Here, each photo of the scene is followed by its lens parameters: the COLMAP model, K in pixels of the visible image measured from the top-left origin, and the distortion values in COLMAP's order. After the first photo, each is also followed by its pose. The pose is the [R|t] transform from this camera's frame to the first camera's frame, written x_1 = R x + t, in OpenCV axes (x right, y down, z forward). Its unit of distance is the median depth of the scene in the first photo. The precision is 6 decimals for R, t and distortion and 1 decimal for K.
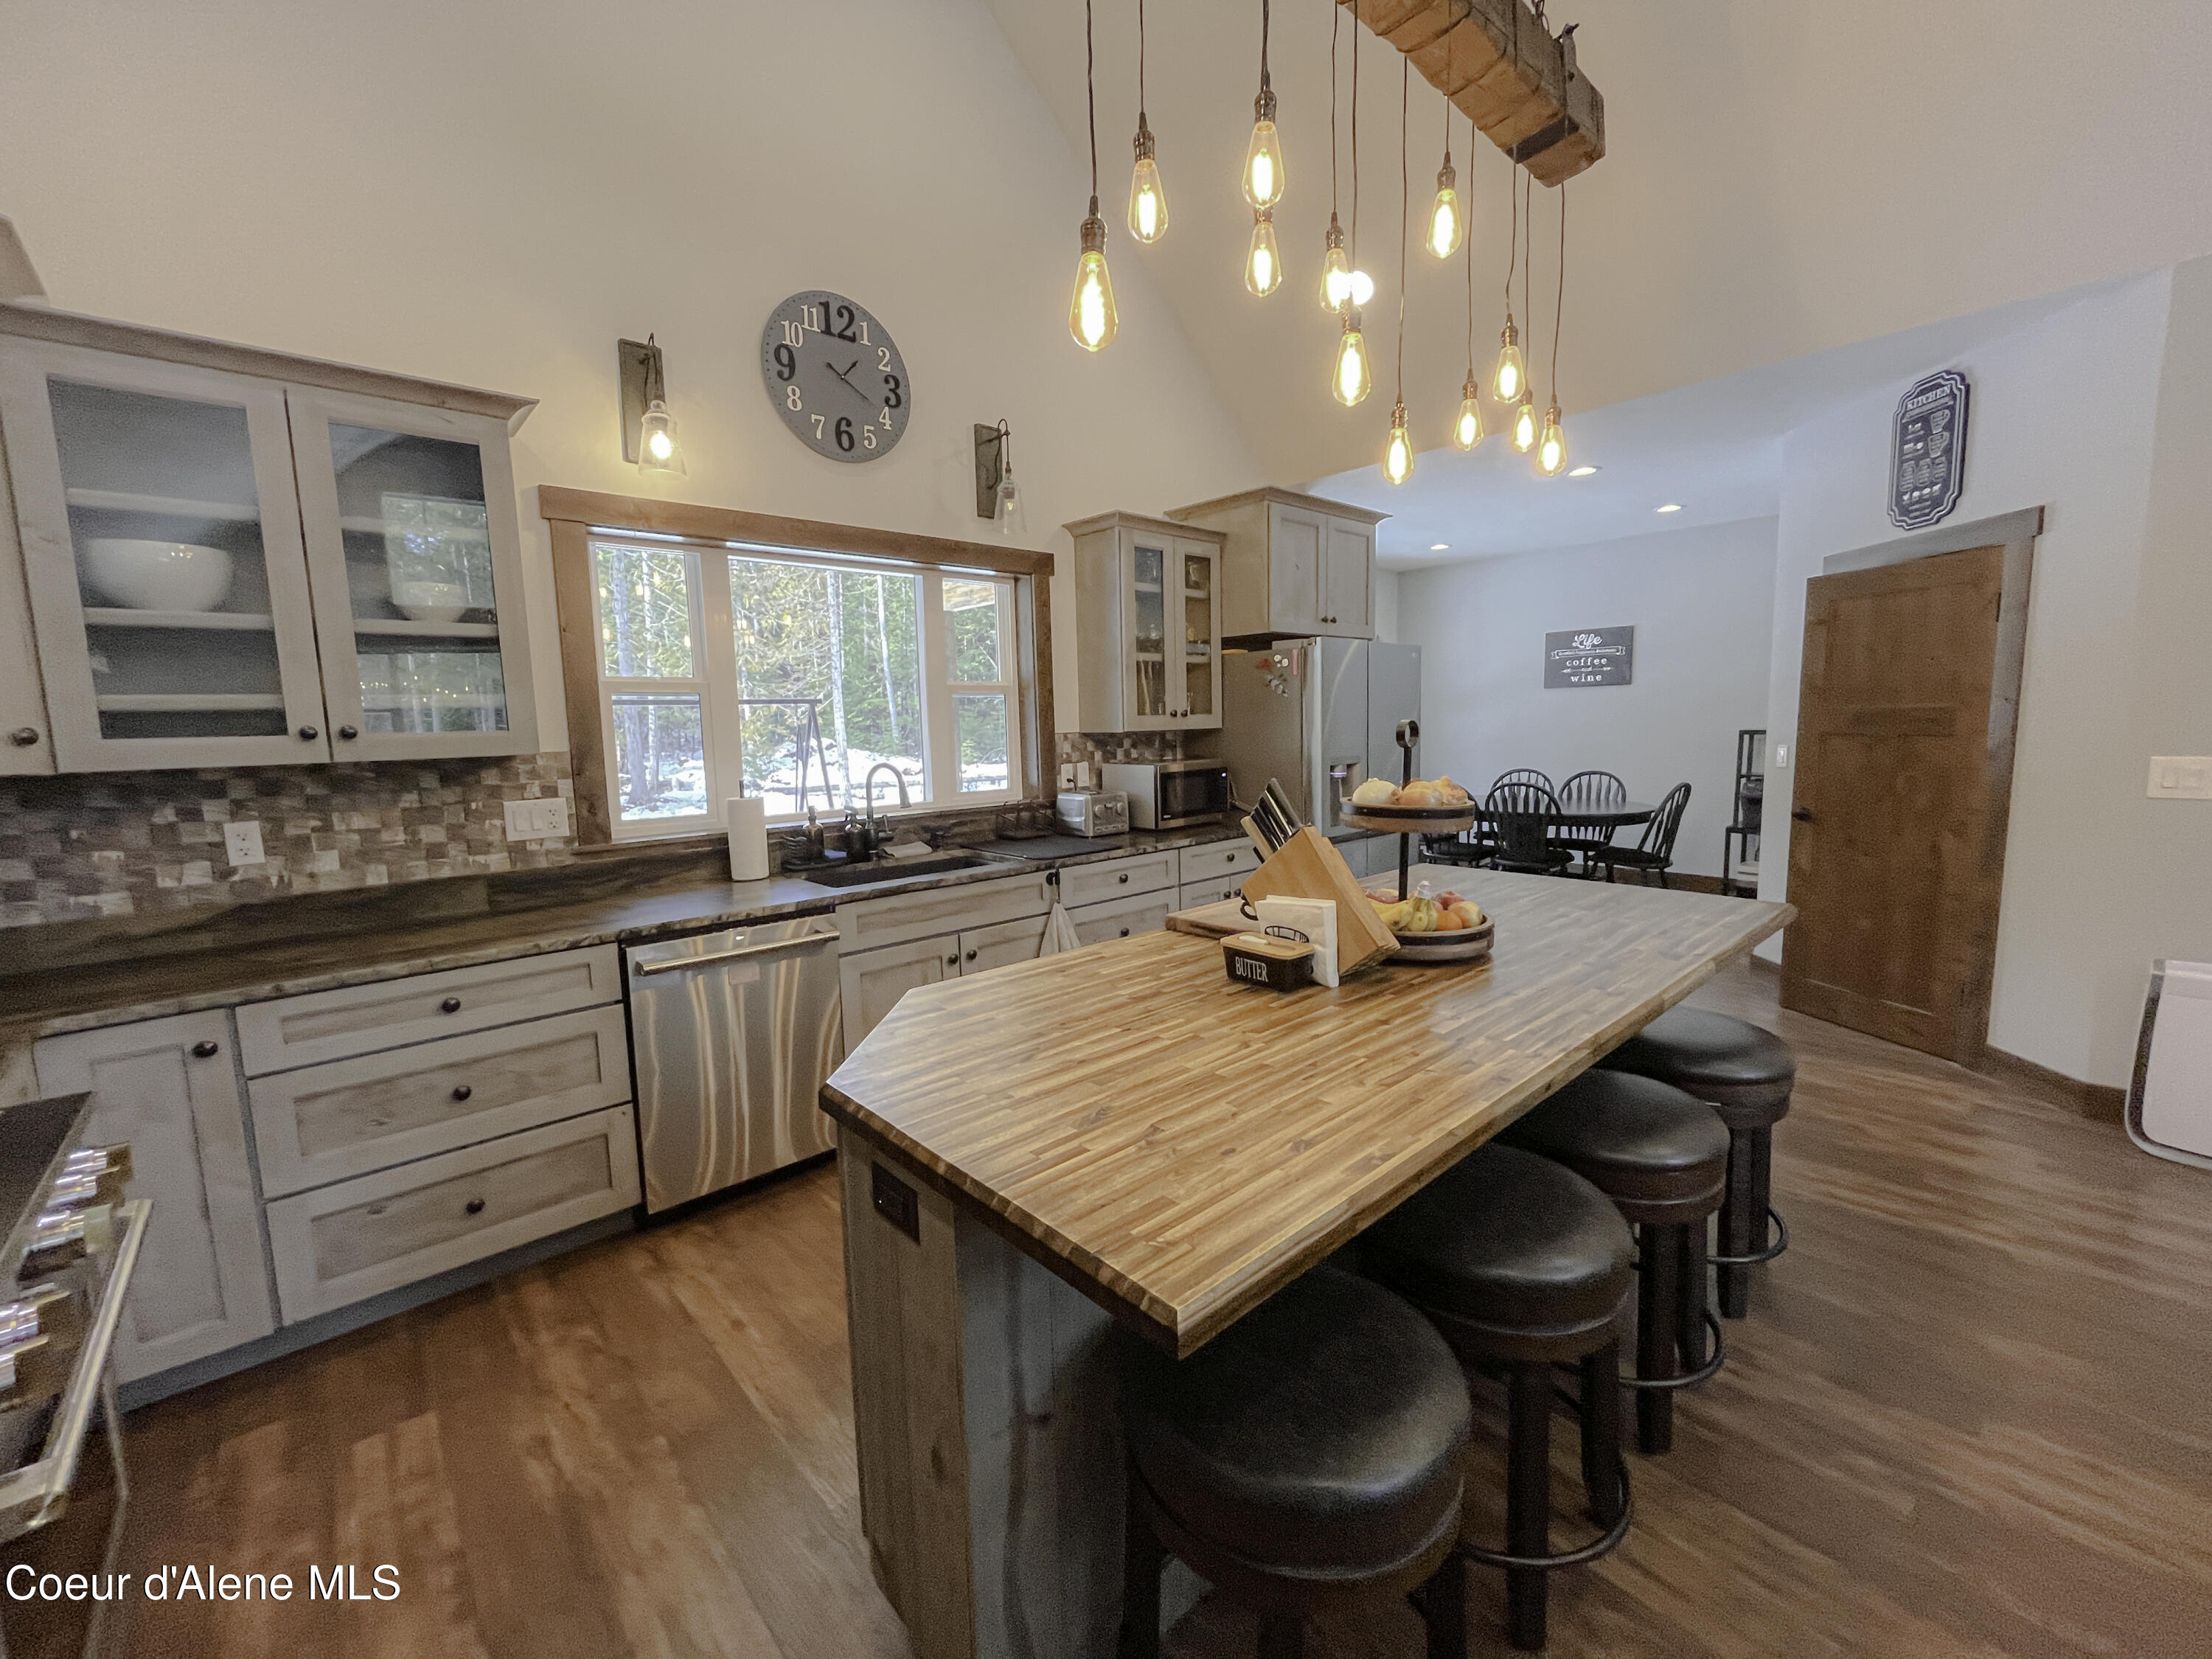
lens RADIAL K [[902.7, 0, 1104.1], [0, 902.7, 823.1], [0, 0, 1]] dist [-0.000008, -0.000002]
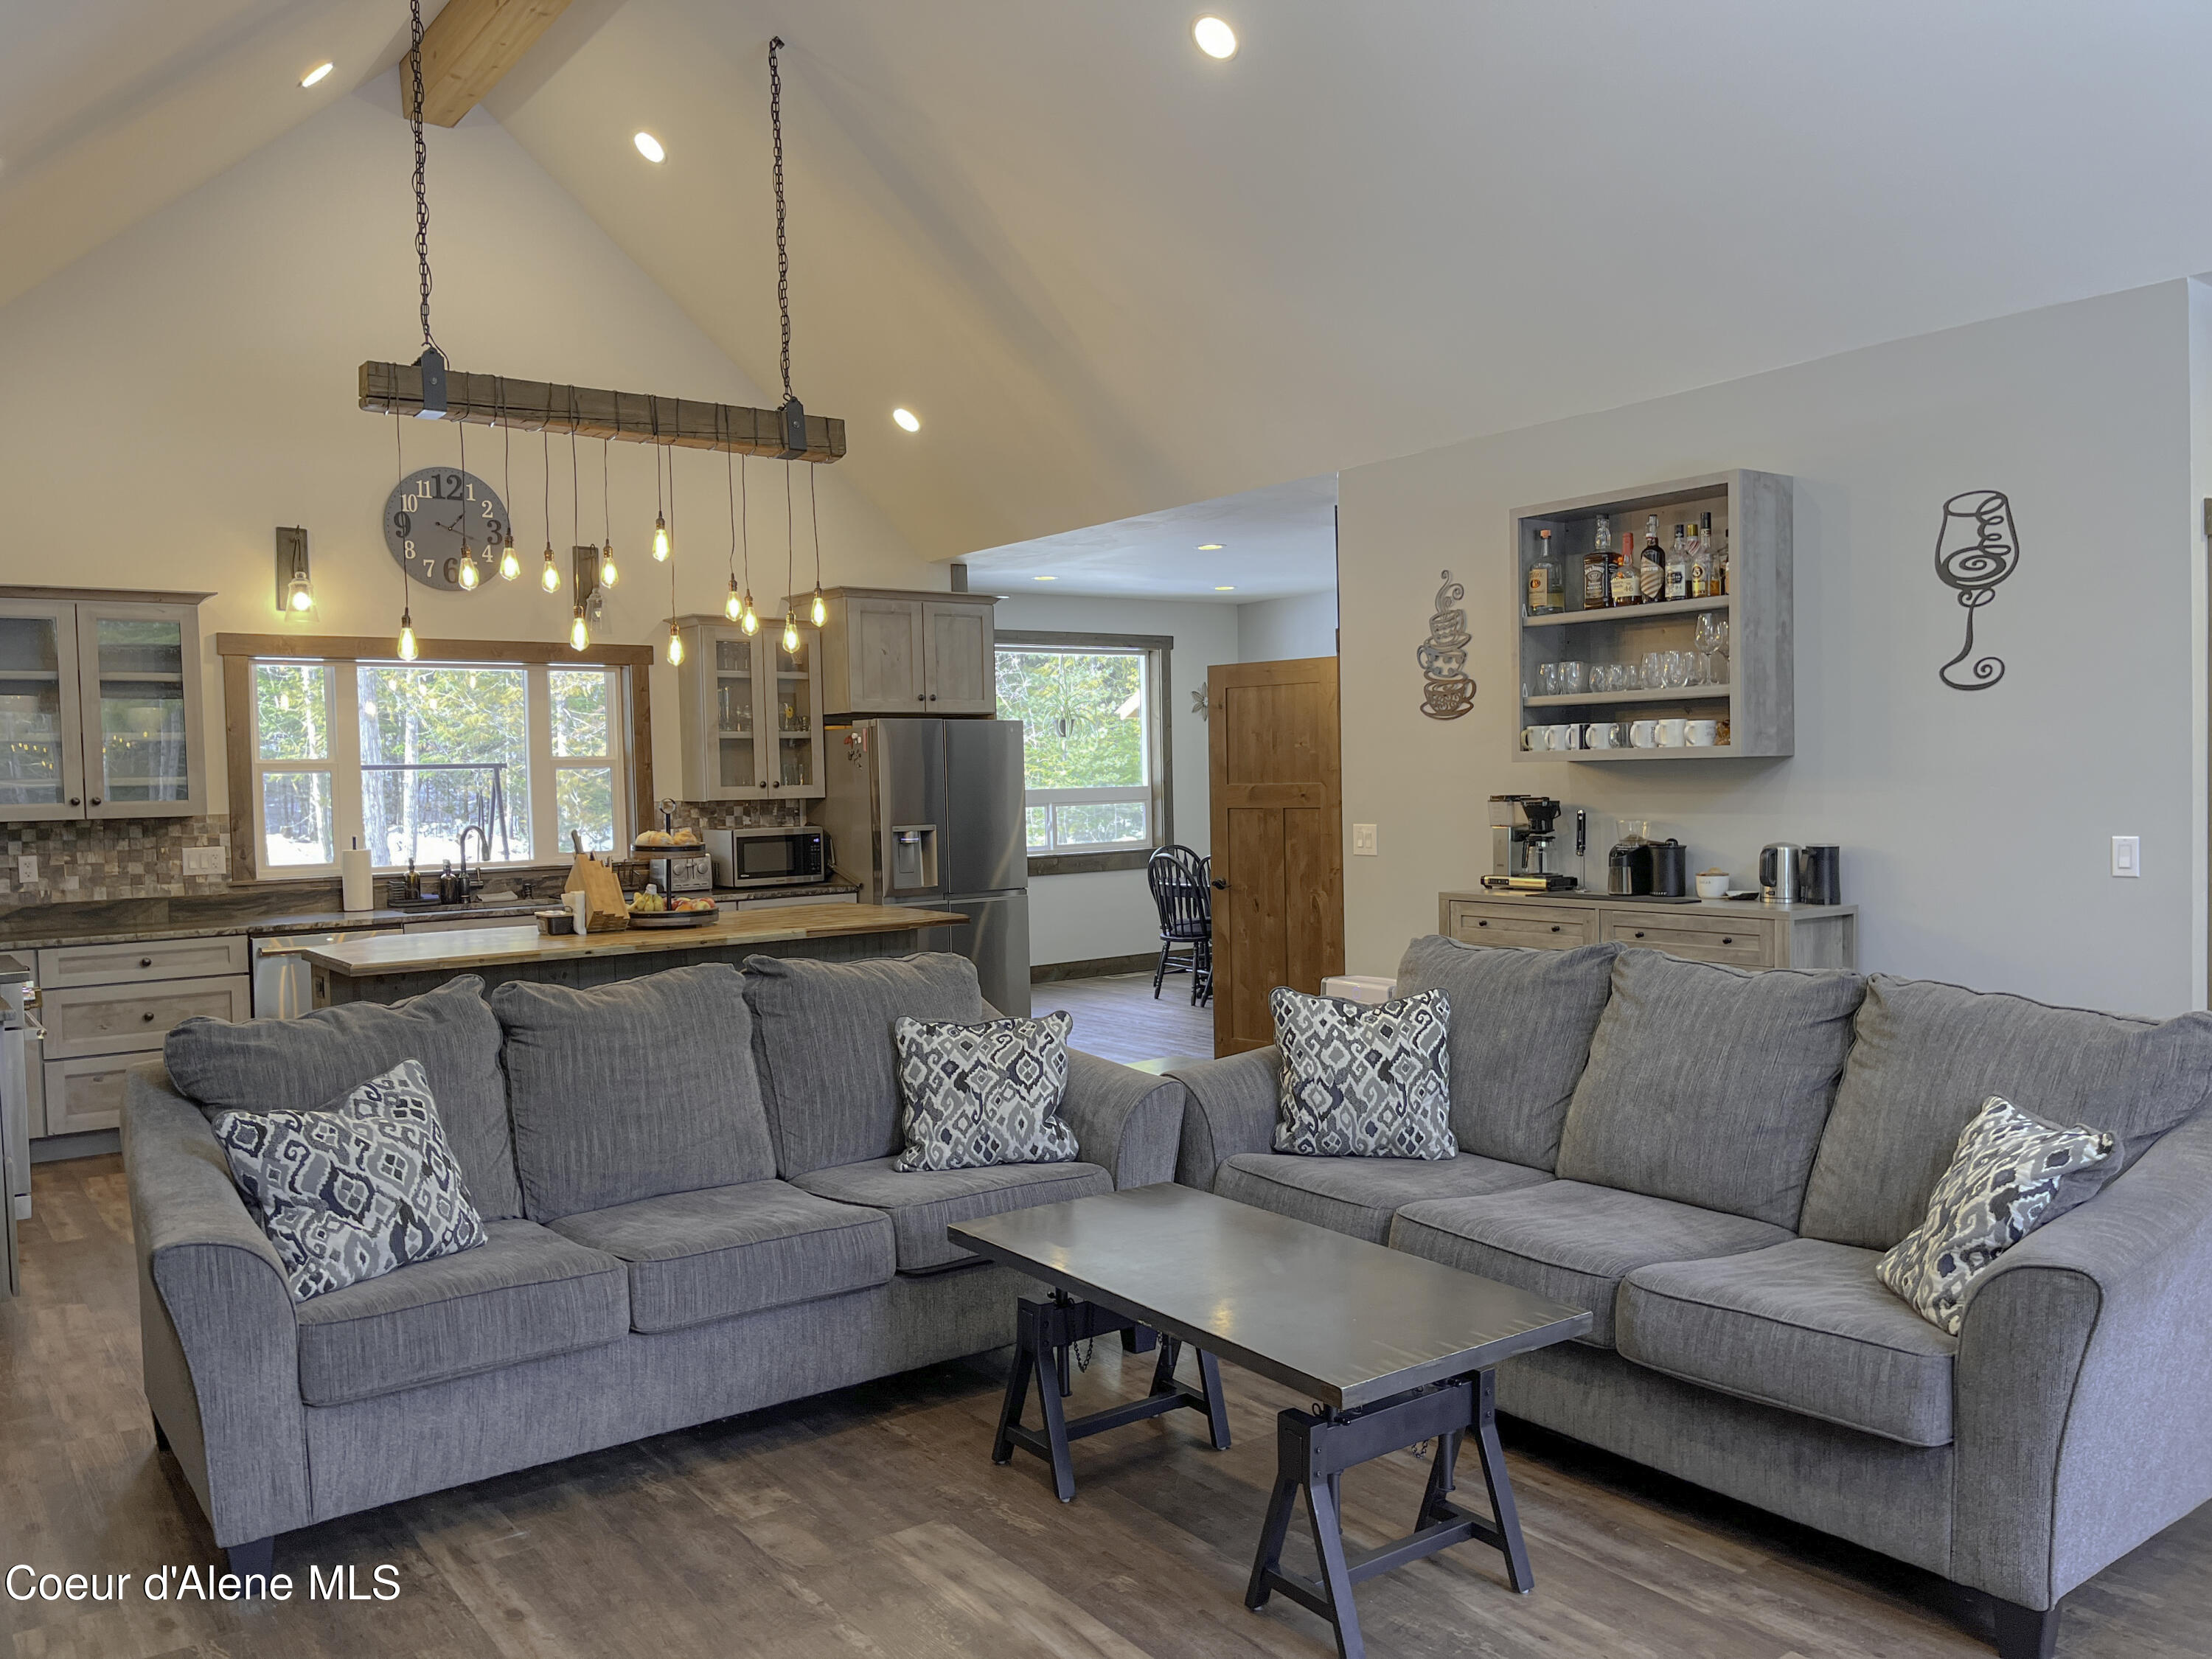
lens RADIAL K [[1727.2, 0, 1106.0], [0, 1727.2, 829.5], [0, 0, 1]] dist [0.122566, -0.167599]
pose [[0.994379, 0.005797, -0.105725, 1.189616], [-0.014123, 0.996839, -0.078177, 0.157907], [0.104937, 0.079231, 0.991318, -1.774620]]
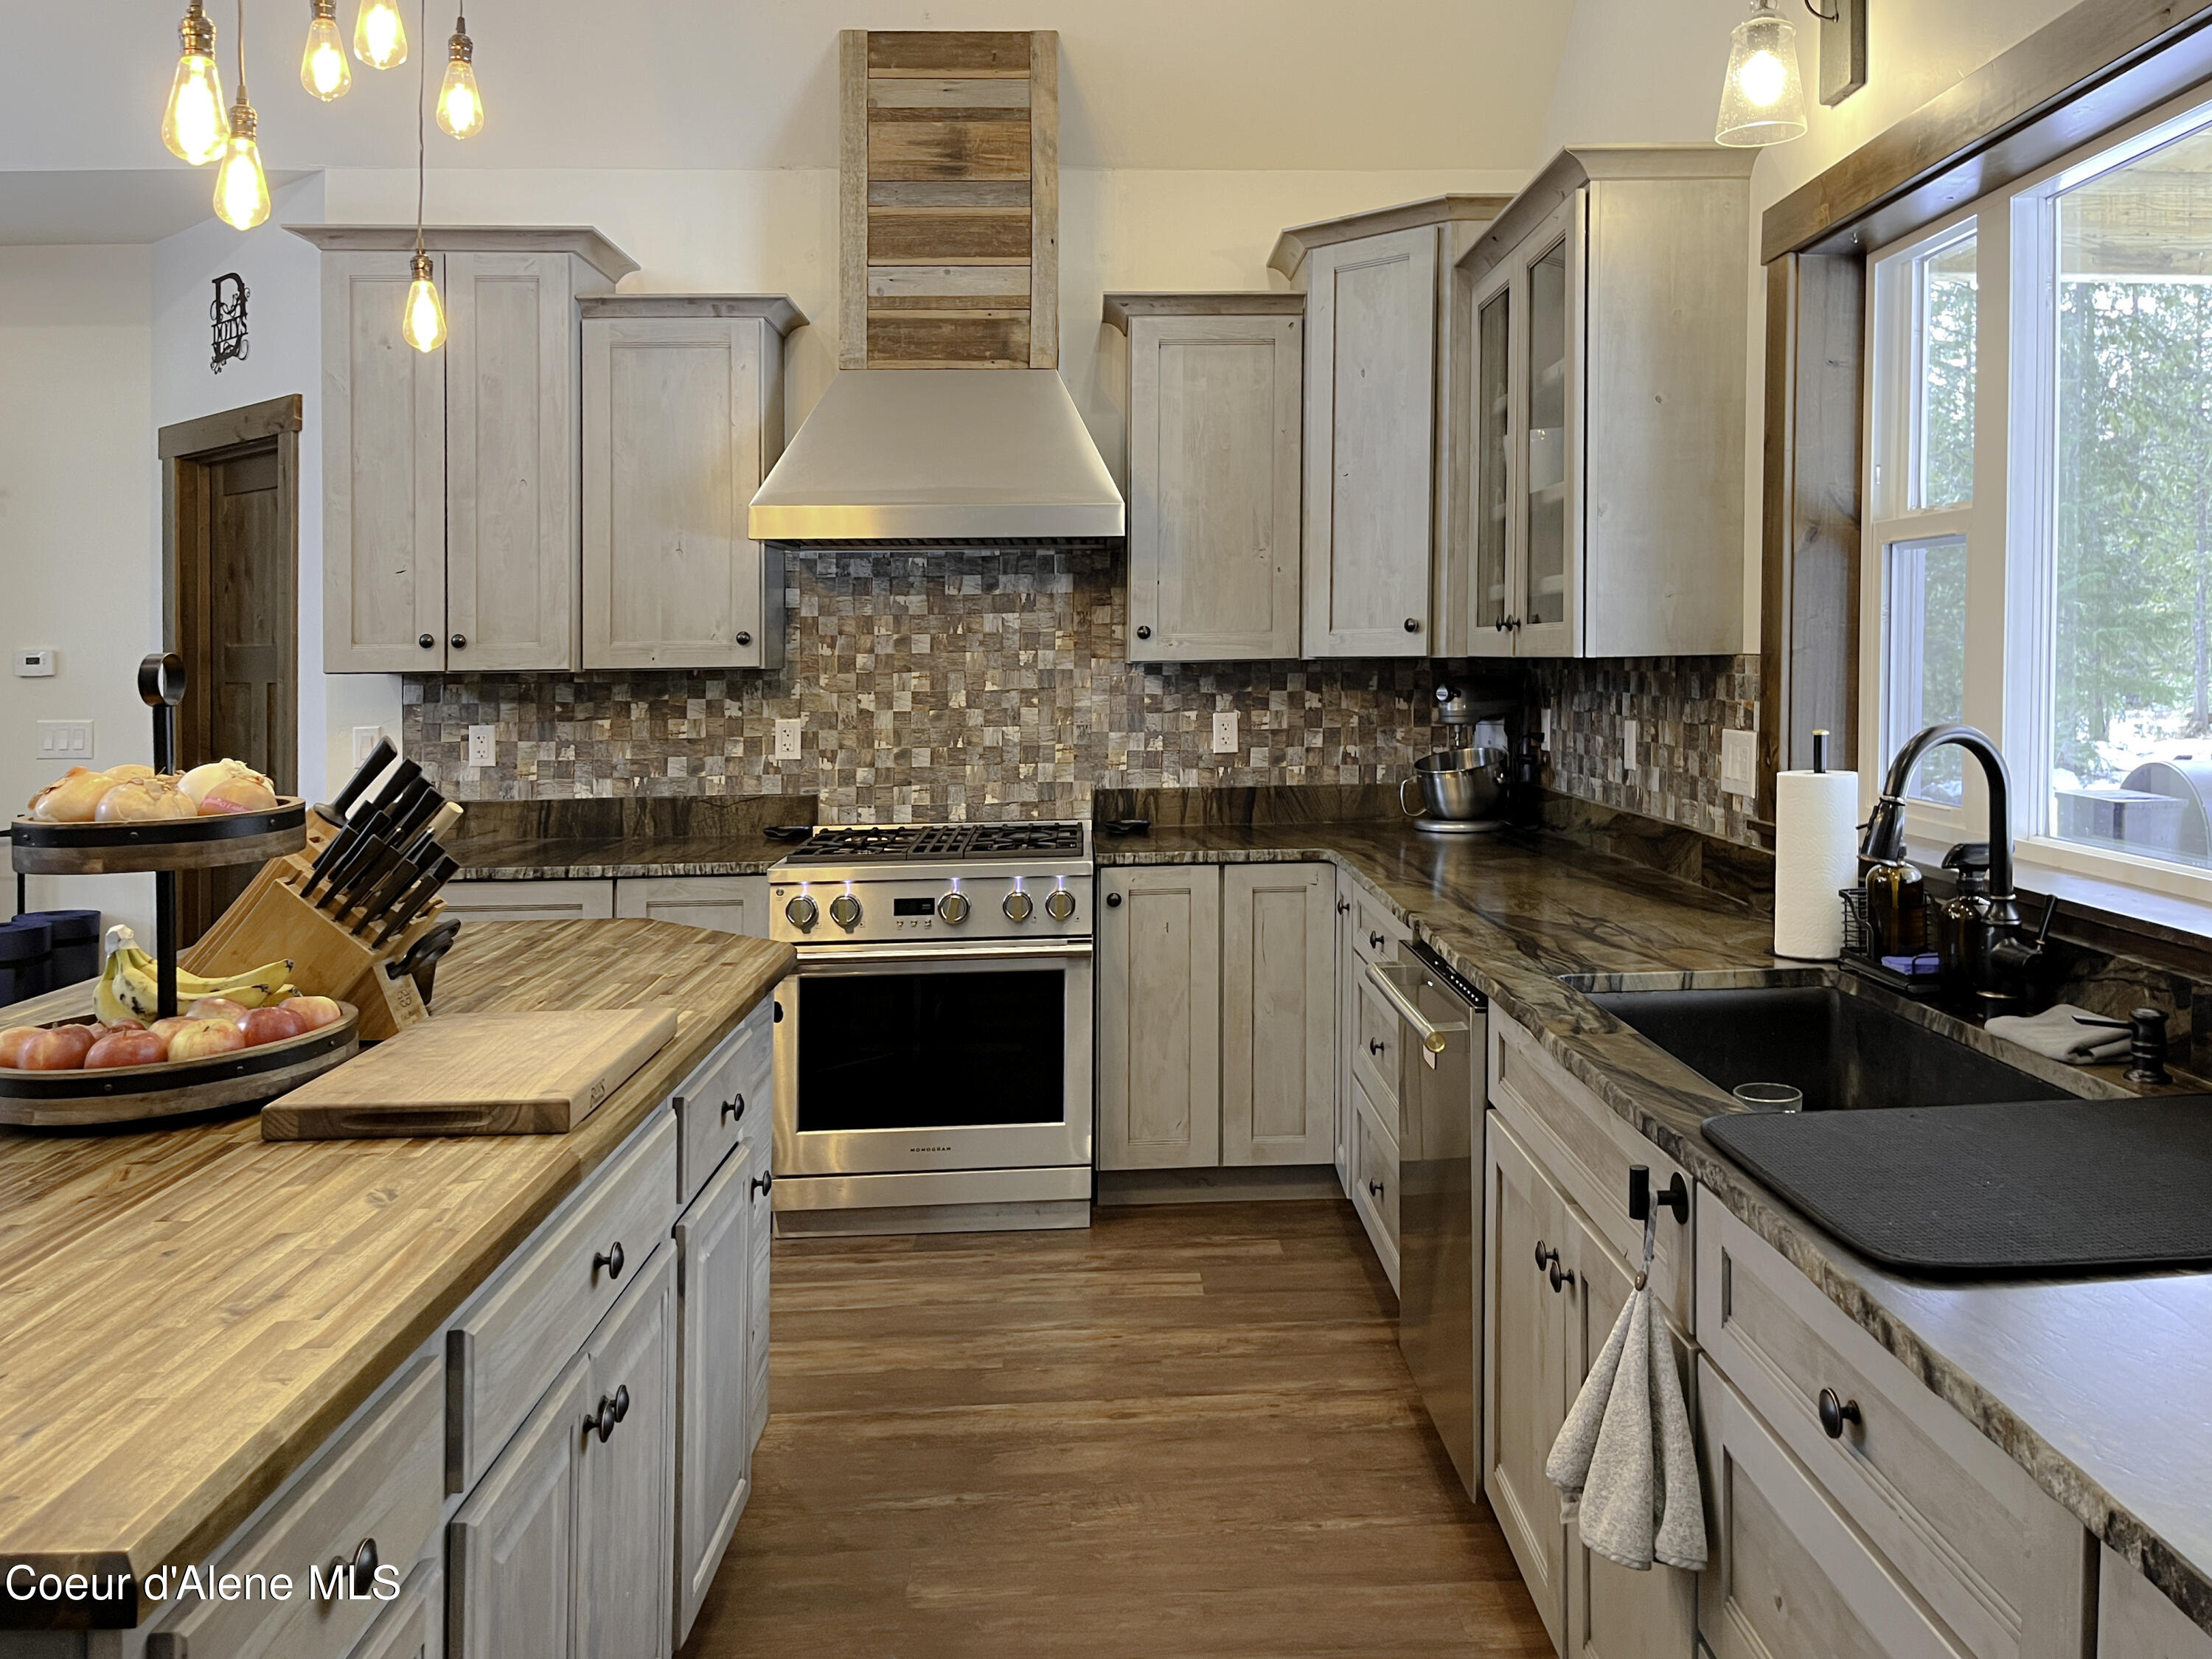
lens RADIAL K [[1736.1, 0, 1102.1], [0, 1736.1, 769.1], [0, 0, 1]] dist [0.050779, -0.004702]
pose [[-0.633364, 0.088660, -0.768758, 0.631491], [-0.056685, 0.985431, 0.160351, -0.183417], [0.771775, 0.145138, -0.619111, 1.537727]]
